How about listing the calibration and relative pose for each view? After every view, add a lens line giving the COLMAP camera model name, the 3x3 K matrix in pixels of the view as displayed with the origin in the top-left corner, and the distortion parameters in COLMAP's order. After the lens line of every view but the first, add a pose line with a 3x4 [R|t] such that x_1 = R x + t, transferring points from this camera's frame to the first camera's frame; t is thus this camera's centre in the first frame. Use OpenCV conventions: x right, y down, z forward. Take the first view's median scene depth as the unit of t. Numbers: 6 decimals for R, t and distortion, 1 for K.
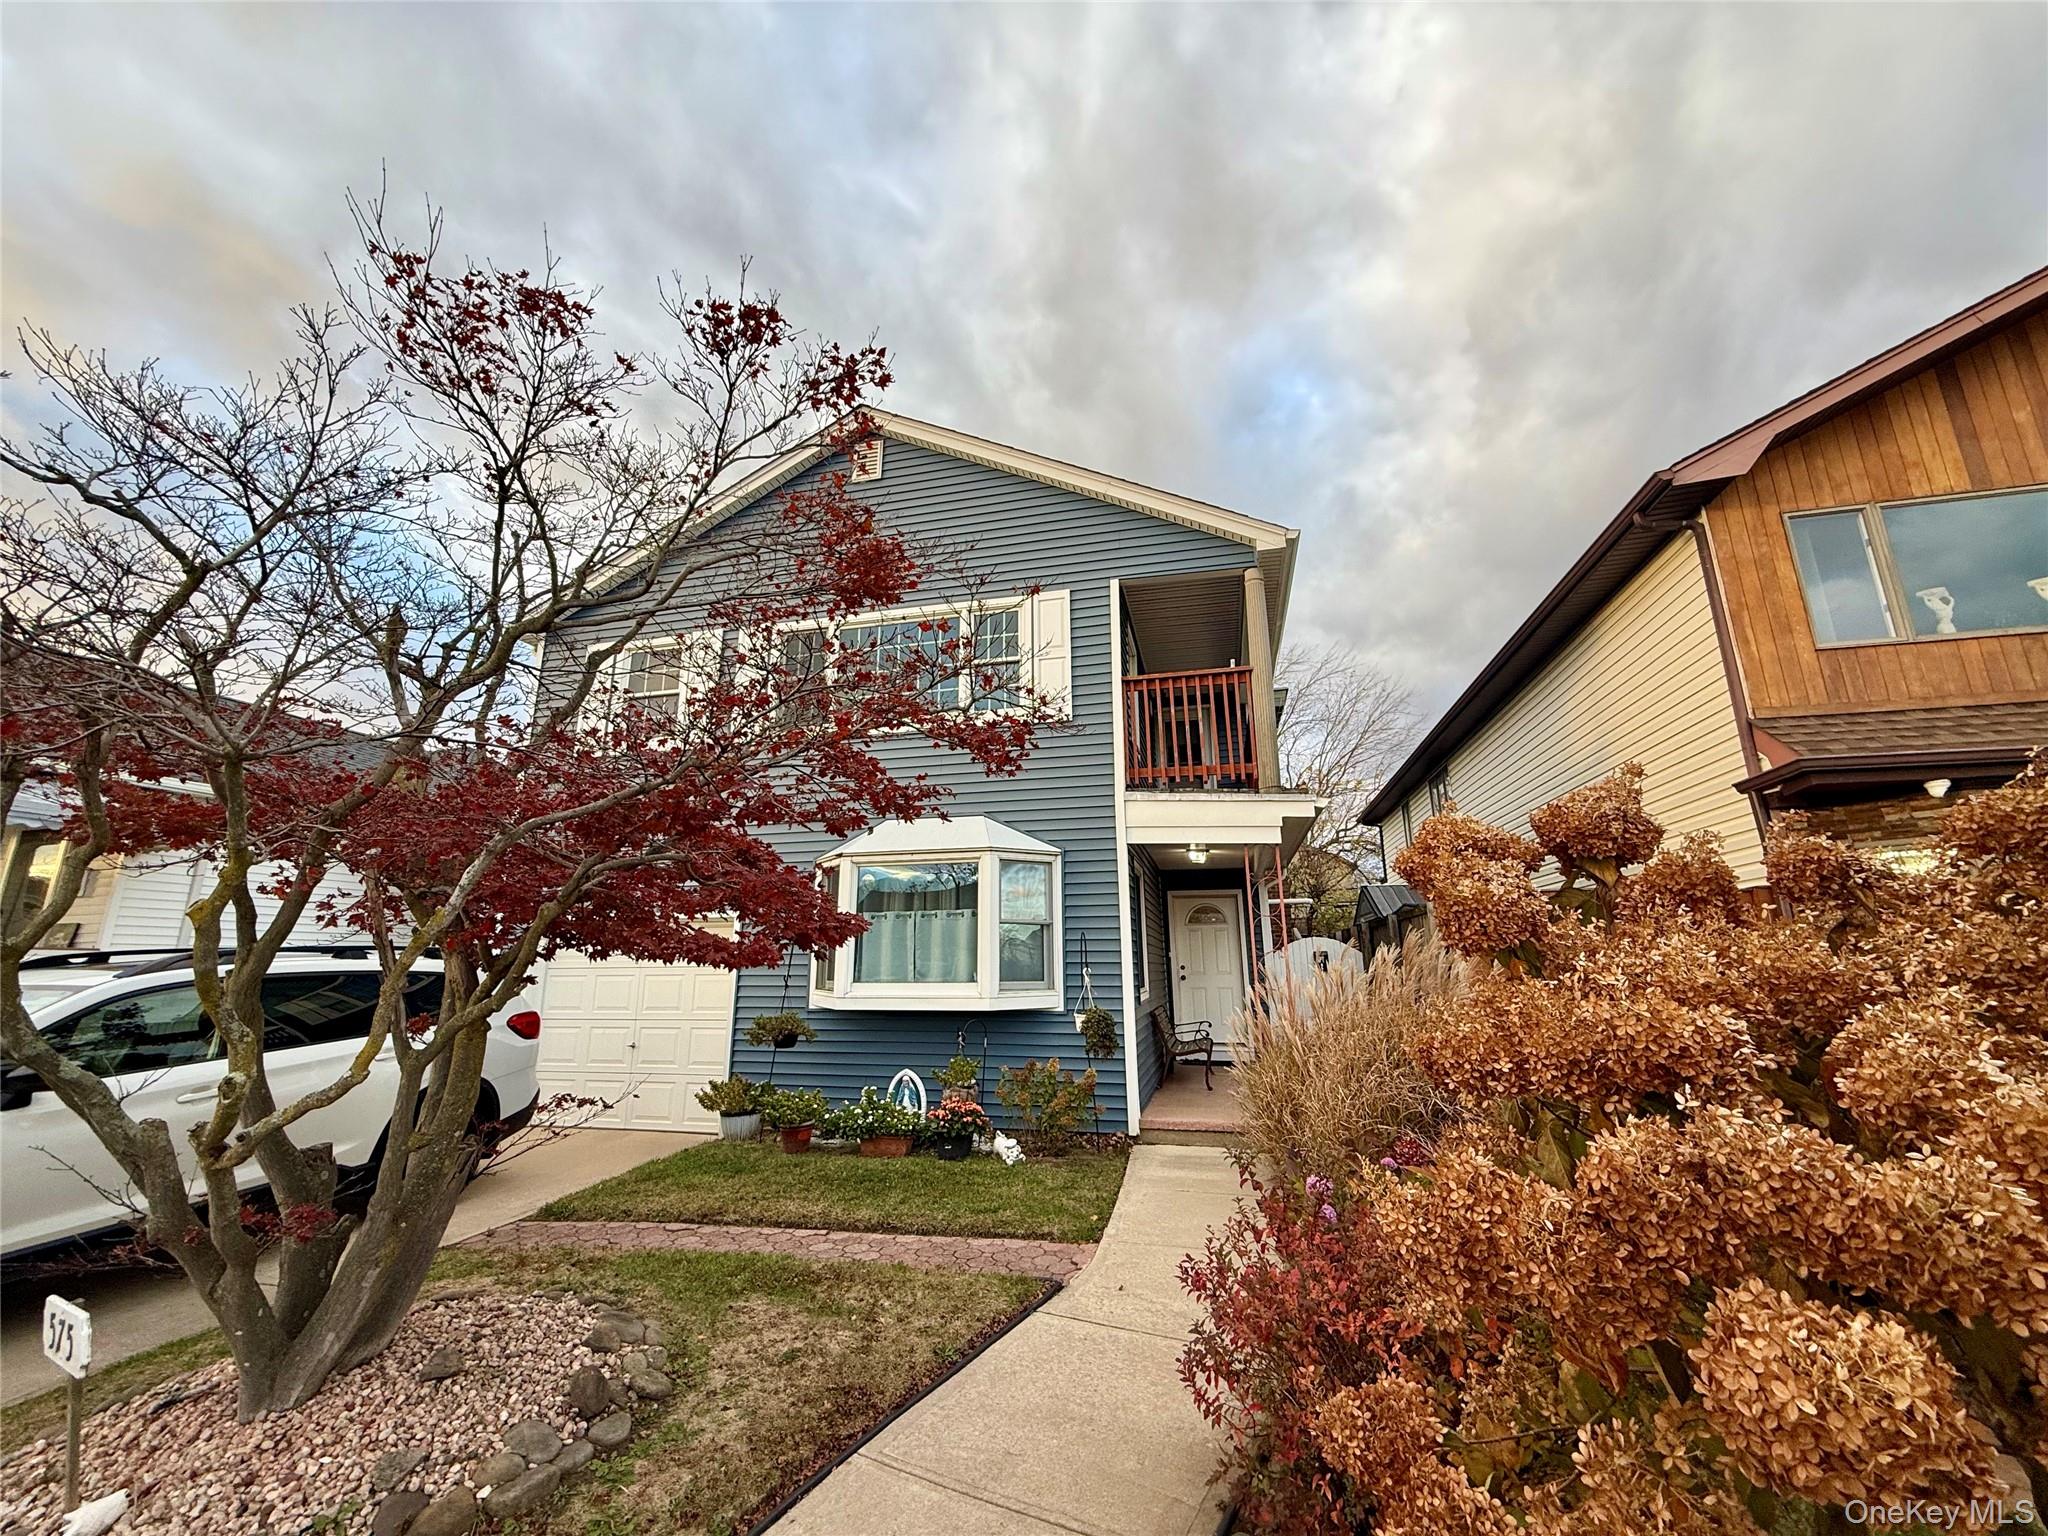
lens RADIAL K [[812.2, 0, 1027.5], [0, 812.2, 774.5], [0, 0, 1]] dist [-0.000818, 0.000178]
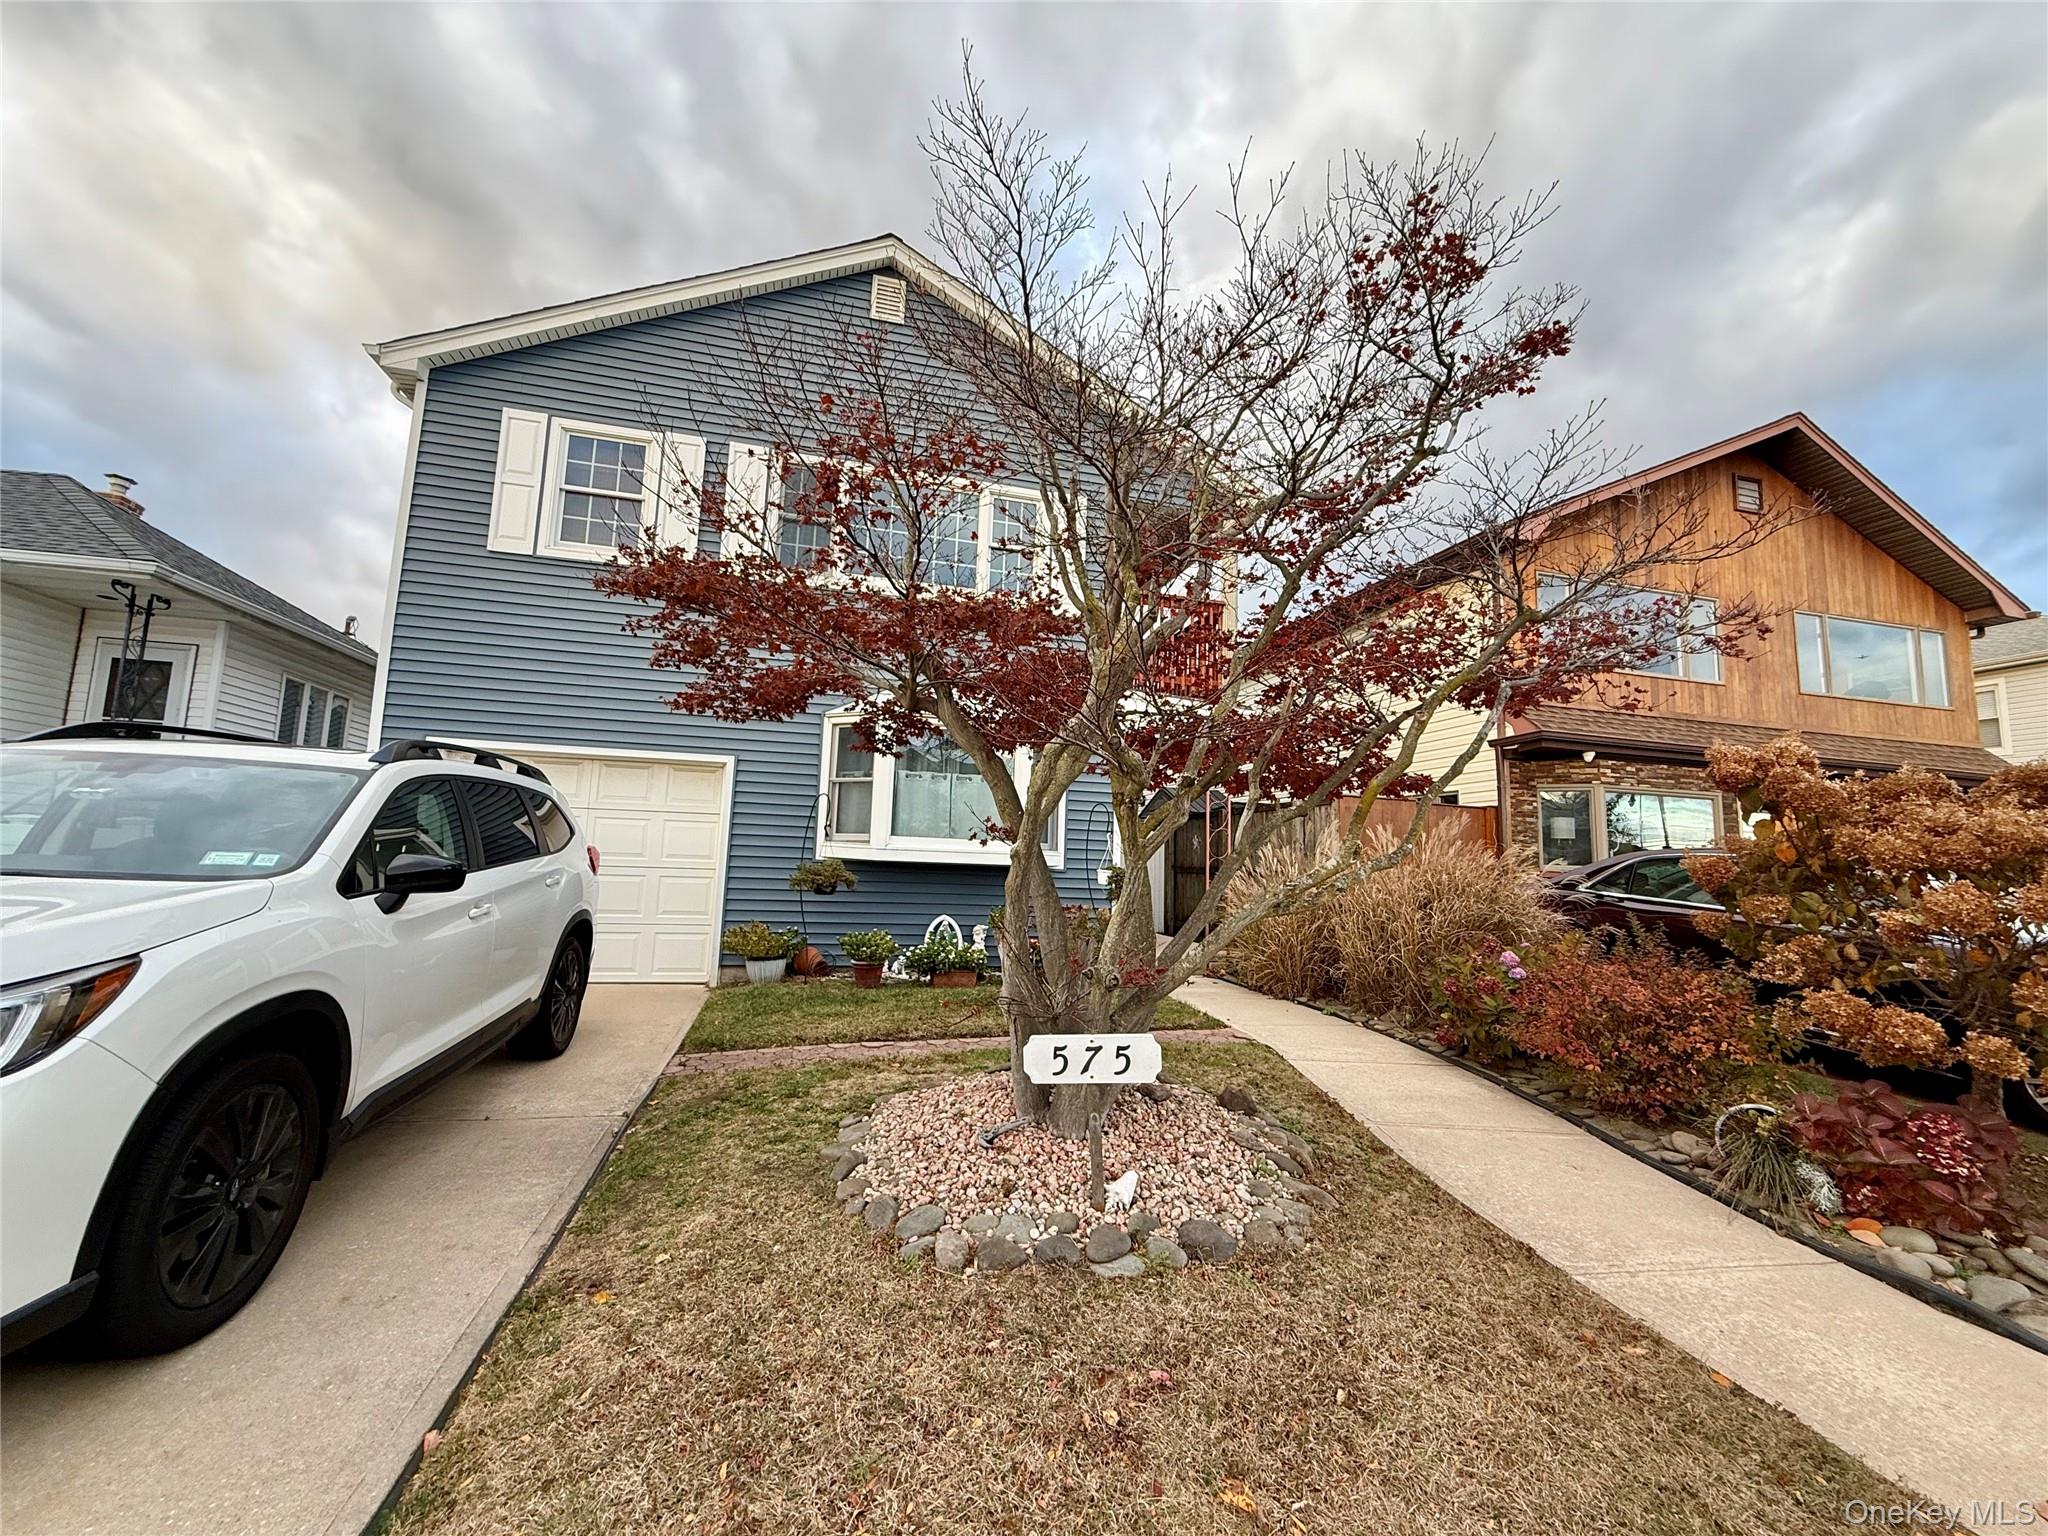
lens RADIAL K [[812.2, 0, 1022.6], [0, 812.2, 771.5], [0, 0, 1]] dist [-0.000818, 0.000178]
pose [[0.878997, 0.092546, 0.467761, -0.559153], [-0.150299, 0.984751, 0.087605, 0.059636], [-0.452521, -0.147309, 0.879503, 0.022926]]
